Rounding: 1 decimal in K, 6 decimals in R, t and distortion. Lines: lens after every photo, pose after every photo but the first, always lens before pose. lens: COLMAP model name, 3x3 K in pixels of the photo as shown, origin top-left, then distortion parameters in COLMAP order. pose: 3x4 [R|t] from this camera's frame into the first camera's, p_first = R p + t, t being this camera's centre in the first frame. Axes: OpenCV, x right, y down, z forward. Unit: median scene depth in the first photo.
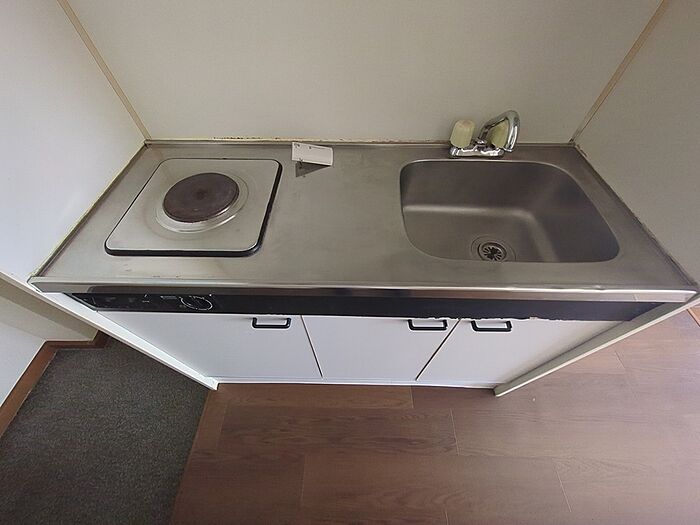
lens RADIAL K [[276.0, 0, 348.7], [0, 276.0, 262.5], [0, 0, 1]] dist [0.000494, 0.000359]
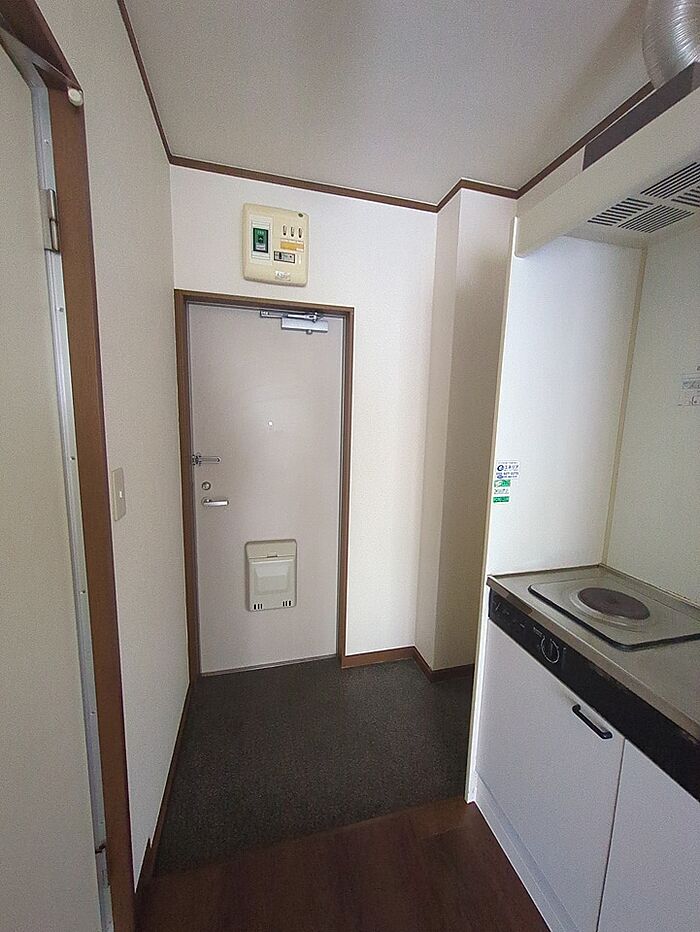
lens RADIAL K [[367.5, 0, 346.1], [0, 367.5, 467.6], [0, 0, 1]] dist [0.000494, 0.000359]
pose [[0.271856, 0.153176, -0.950069, 0.530734], [-0.791191, 0.597582, -0.130048, 0.479200], [0.547824, 0.787040, 0.283647, -0.515901]]
